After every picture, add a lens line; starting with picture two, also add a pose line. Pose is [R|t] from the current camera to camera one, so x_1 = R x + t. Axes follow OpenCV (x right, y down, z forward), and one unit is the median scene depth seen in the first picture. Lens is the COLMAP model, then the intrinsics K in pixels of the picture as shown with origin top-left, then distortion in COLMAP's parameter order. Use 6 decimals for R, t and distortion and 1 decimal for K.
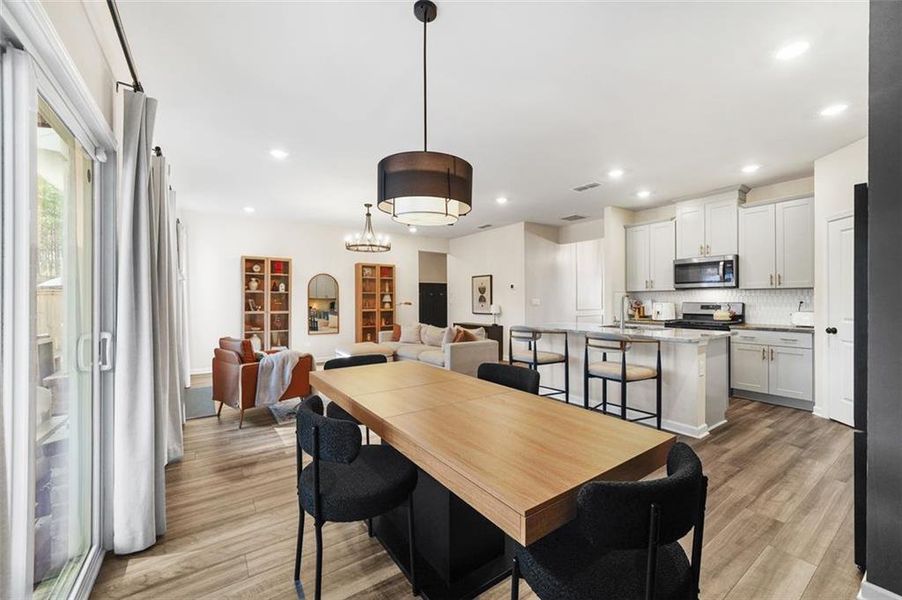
lens RADIAL K [[357.1, 0, 452.5], [0, 357.1, 297.4], [0, 0, 1]] dist [-0.001298, -0.000006]
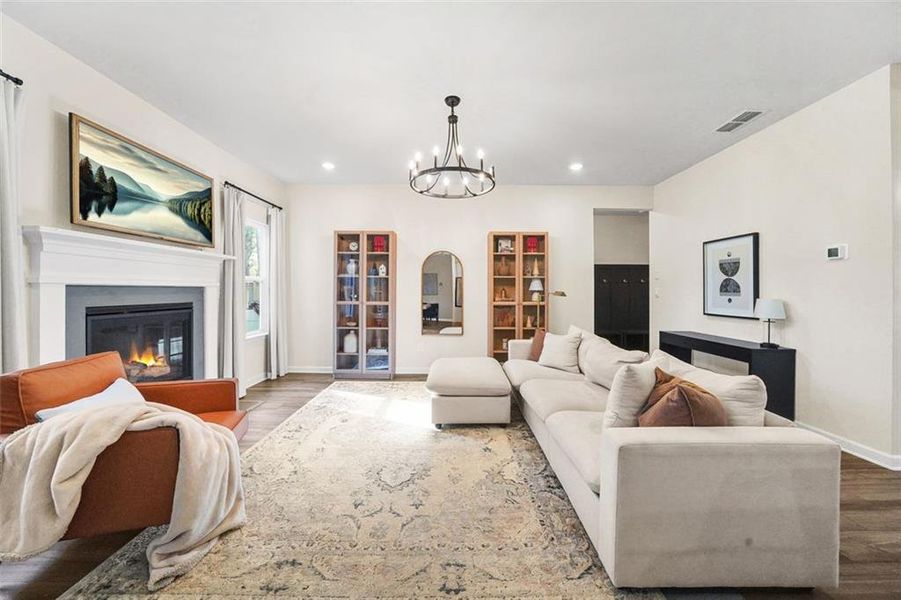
lens RADIAL K [[315.1, 0, 450.4], [0, 315.1, 293.9], [0, 0, 1]] dist [-0.020833, 0.000335]
pose [[0.820490, 0.011146, -0.571553, 0.017682], [-0.002266, 0.999865, 0.016244, 0.010968], [0.571657, -0.012033, 0.820405, 0.555969]]
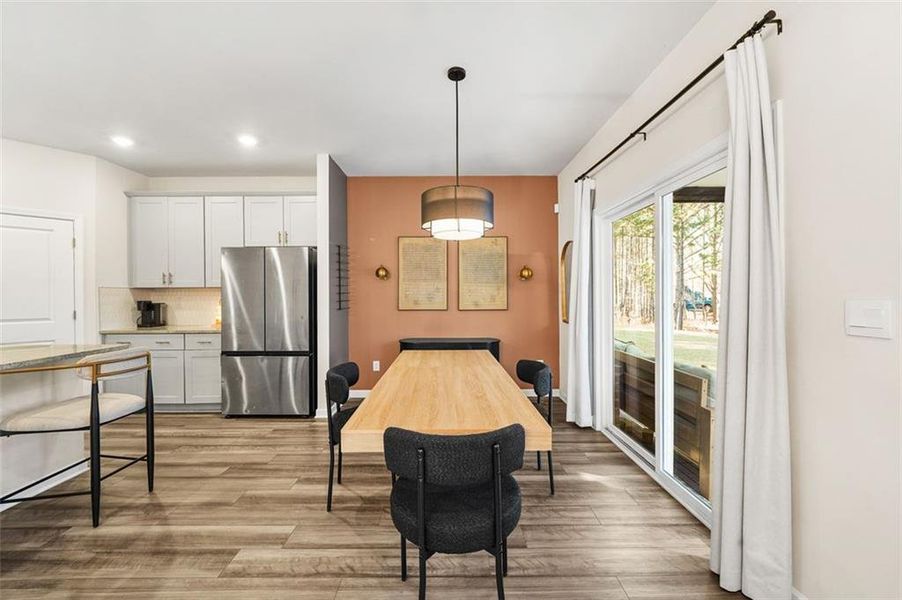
lens RADIAL K [[357.1, 0, 452.5], [0, 357.1, 297.4], [0, 0, 1]] dist [-0.001298, -0.000006]
pose [[-0.821449, 0.000179, 0.570282, -0.230828], [0.002281, 0.999993, 0.002972, -0.000632], [-0.570278, 0.003742, -0.821443, 0.591011]]
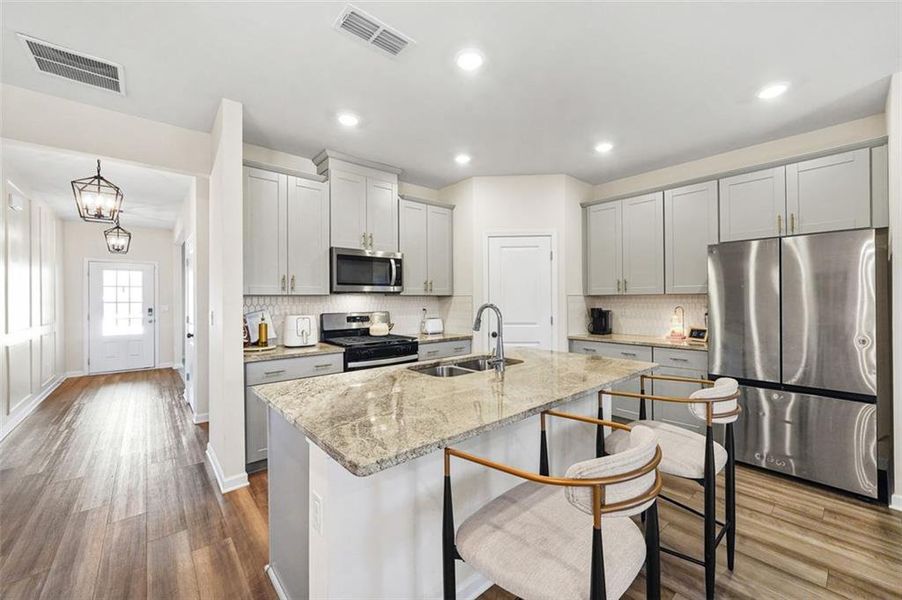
lens RADIAL K [[357.1, 0, 452.5], [0, 357.1, 297.4], [0, 0, 1]] dist [-0.001298, -0.000006]
pose [[-0.104630, 0.006929, 0.994487, -0.020823], [0.000847, 0.999976, -0.006878, -0.009228], [-0.994511, 0.000122, -0.104633, 0.709921]]
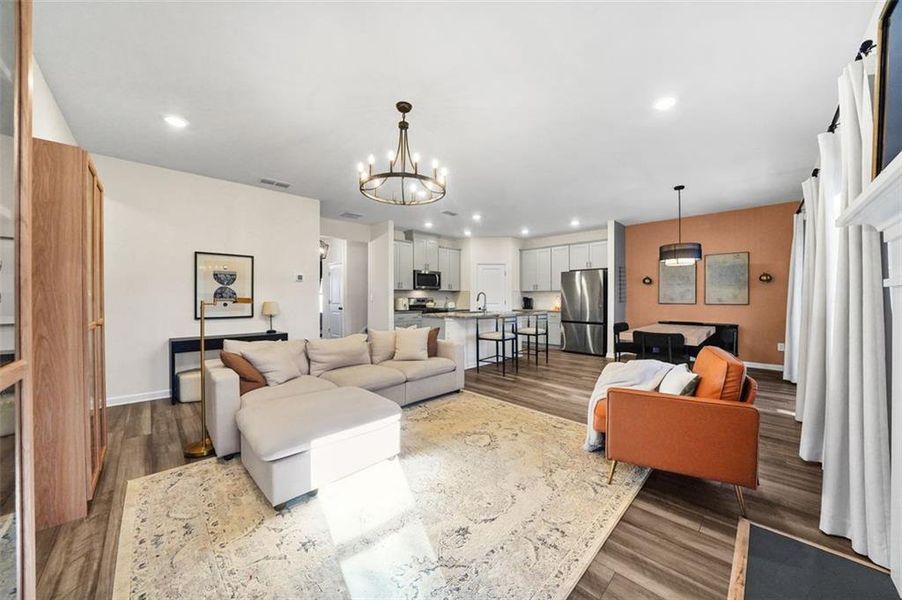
lens RADIAL K [[321.9, 0, 453.1], [0, 321.9, 297.3], [0, 0, 1]] dist [-0.000496, -0.000009]
pose [[-0.177249, 0.003717, 0.984159, -0.631500], [-0.005338, 0.999975, -0.004738, 0.014496], [-0.984152, -0.006093, -0.177224, 0.899225]]
